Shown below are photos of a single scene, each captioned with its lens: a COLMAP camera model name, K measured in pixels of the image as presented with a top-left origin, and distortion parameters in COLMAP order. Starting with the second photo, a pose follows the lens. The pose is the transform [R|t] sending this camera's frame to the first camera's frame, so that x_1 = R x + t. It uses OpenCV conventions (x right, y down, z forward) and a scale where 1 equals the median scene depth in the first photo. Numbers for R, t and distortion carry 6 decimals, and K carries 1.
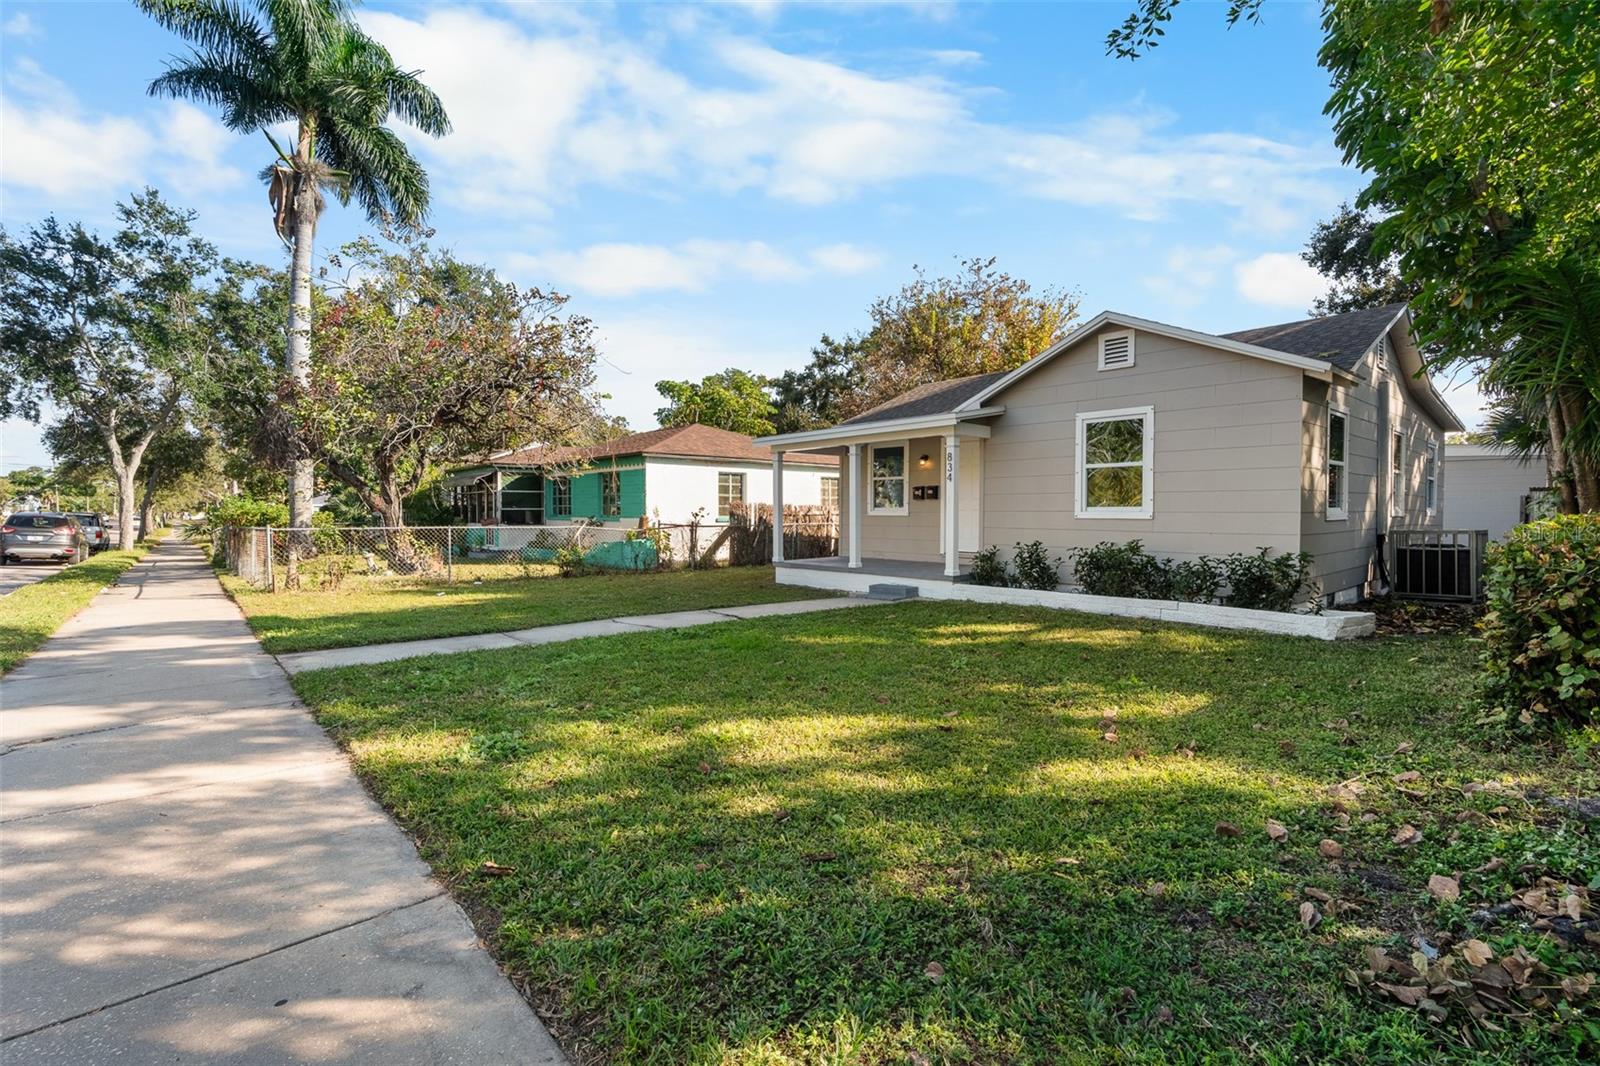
lens RADIAL K [[711.6, 0, 810.6], [0, 711.6, 523.7], [0, 0, 1]] dist [0.011517, -0.001658]
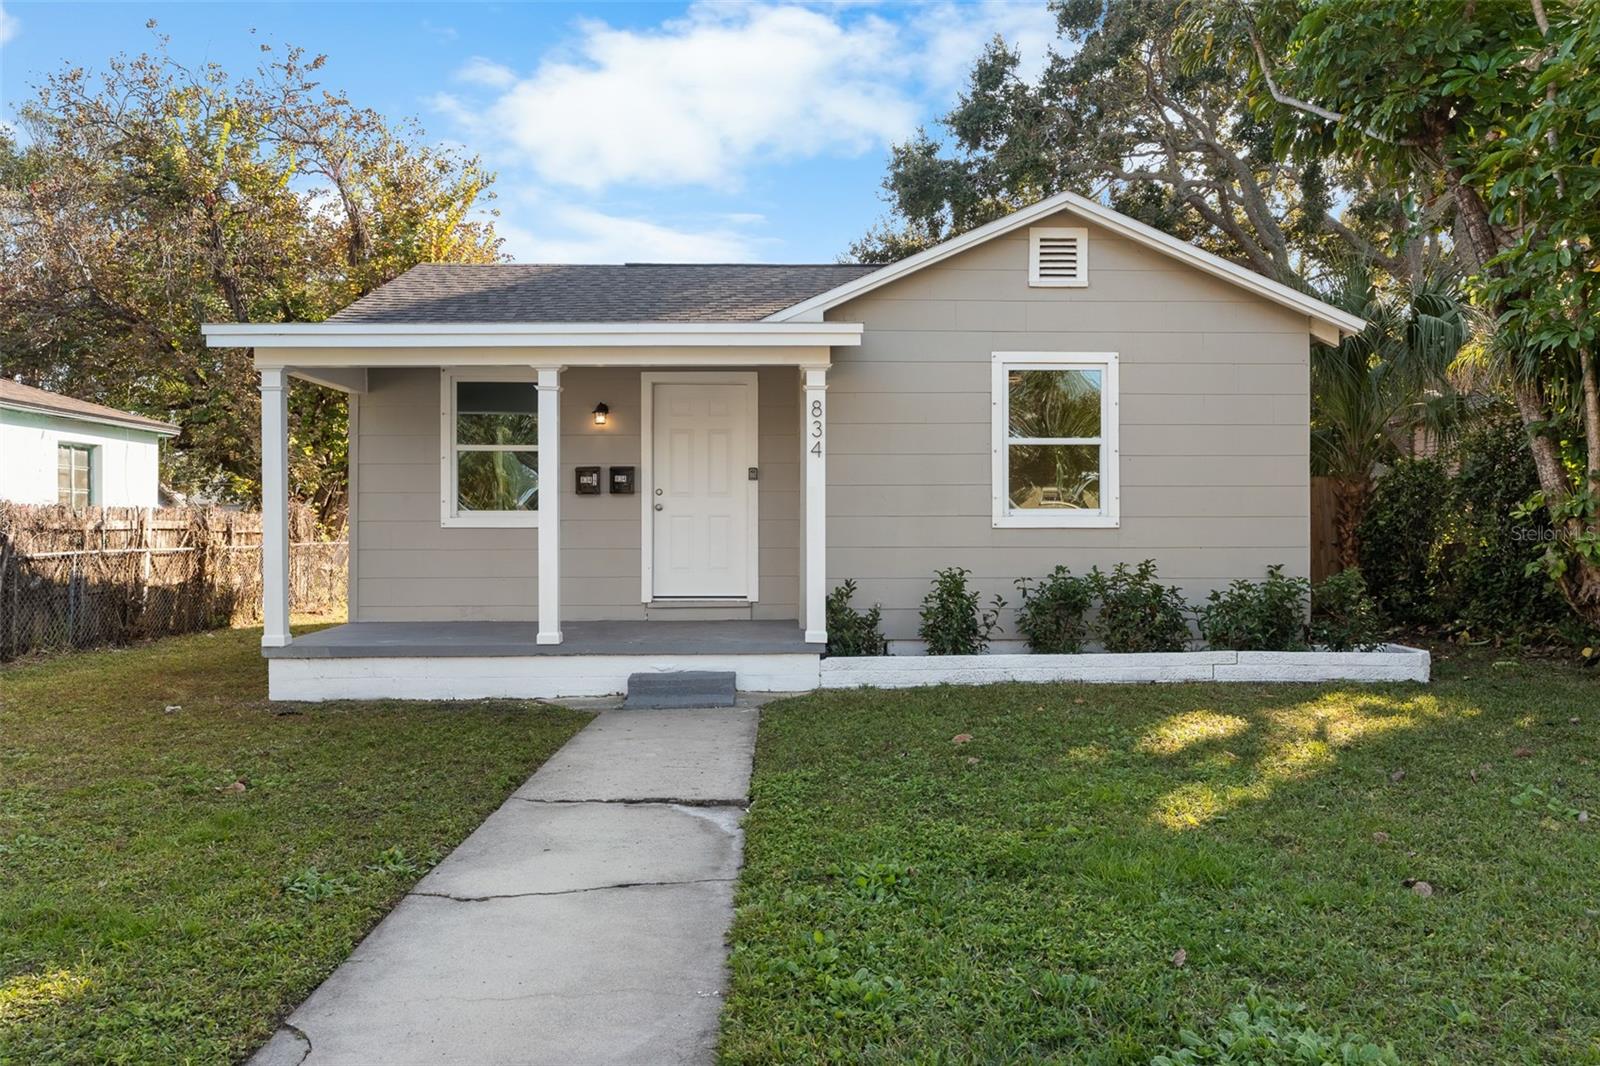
lens RADIAL K [[1123.7, 0, 801.4], [0, 1123.7, 536.7], [0, 0, 1]] dist [-0.022292, 0.000111]
pose [[0.649648, -0.010378, 0.760164, -0.412234], [0.017979, 0.999837, -0.001715, -0.001258], [-0.760022, 0.014781, 0.649729, 0.480909]]
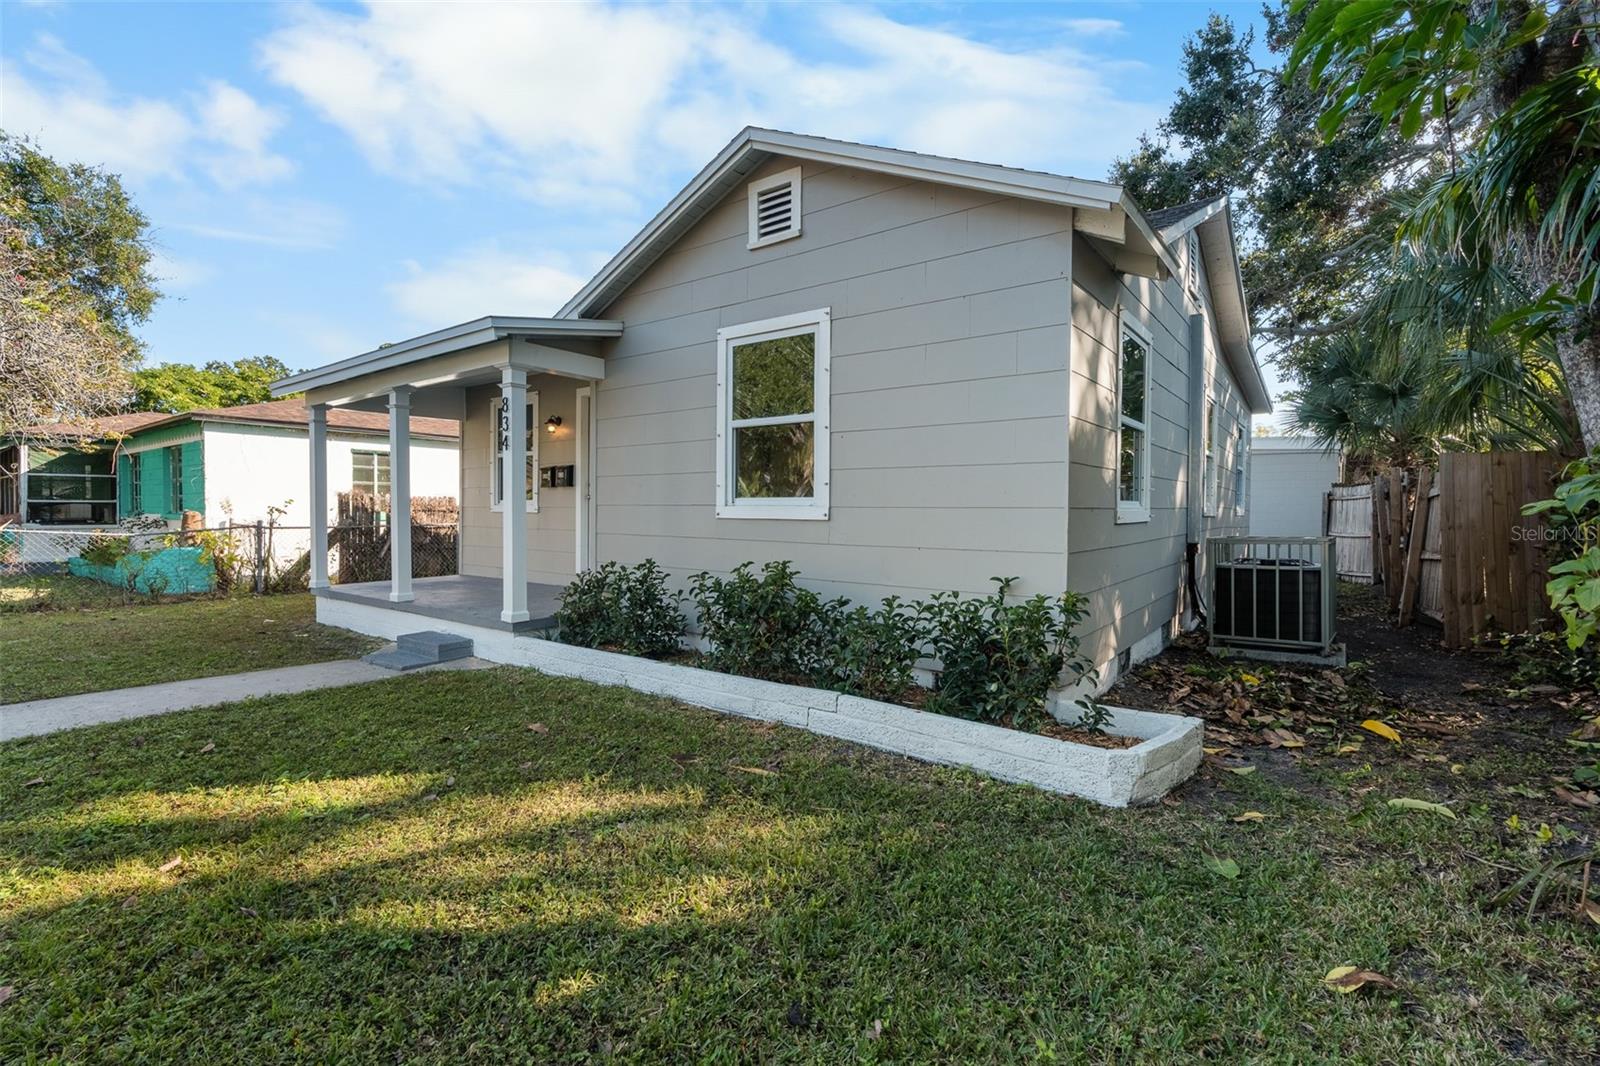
lens RADIAL K [[711.6, 0, 798.6], [0, 711.6, 522.0], [0, 0, 1]] dist [0.011517, -0.001658]
pose [[0.981537, 0.001228, 0.191266, 0.305323], [-0.001395, 0.999999, 0.000737, -0.004789], [-0.191265, -0.000990, 0.981538, 0.413339]]
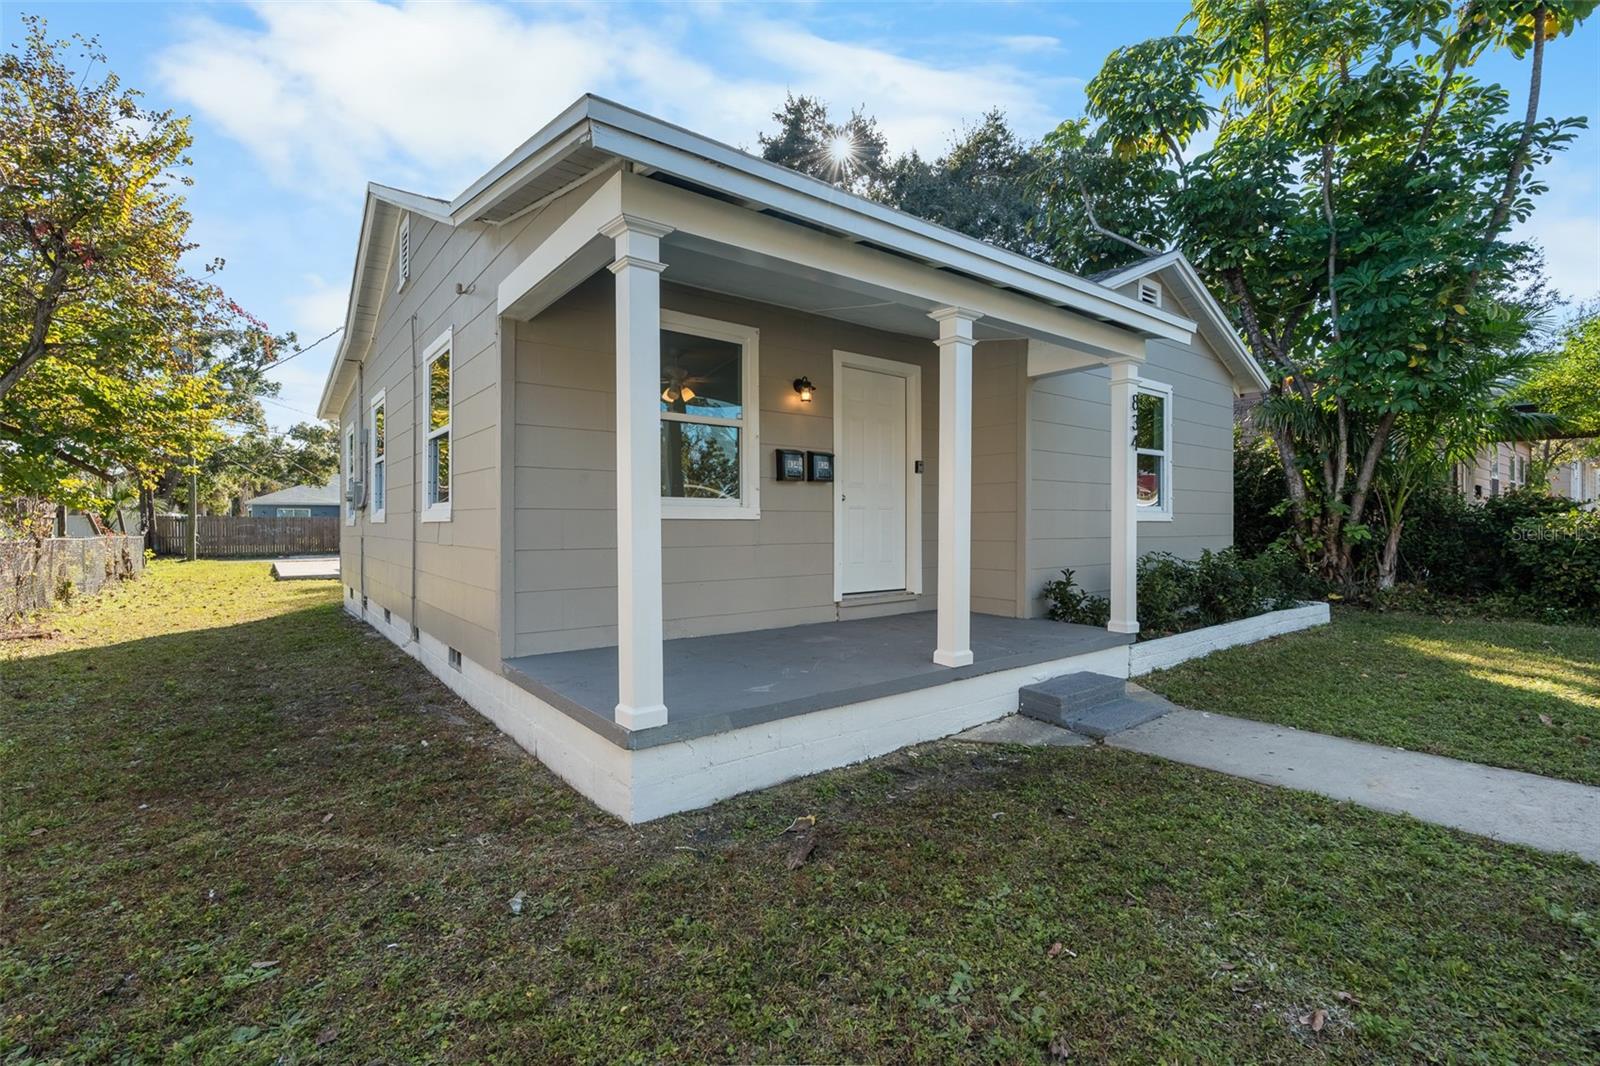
lens RADIAL K [[711.6, 0, 801.2], [0, 711.6, 525.9], [0, 0, 1]] dist [0.011517, -0.001658]
pose [[0.083828, -0.002870, 0.996476, -0.328985], [0.019588, 0.999807, 0.001232, -0.009291], [-0.996288, 0.019416, 0.083868, 1.174587]]
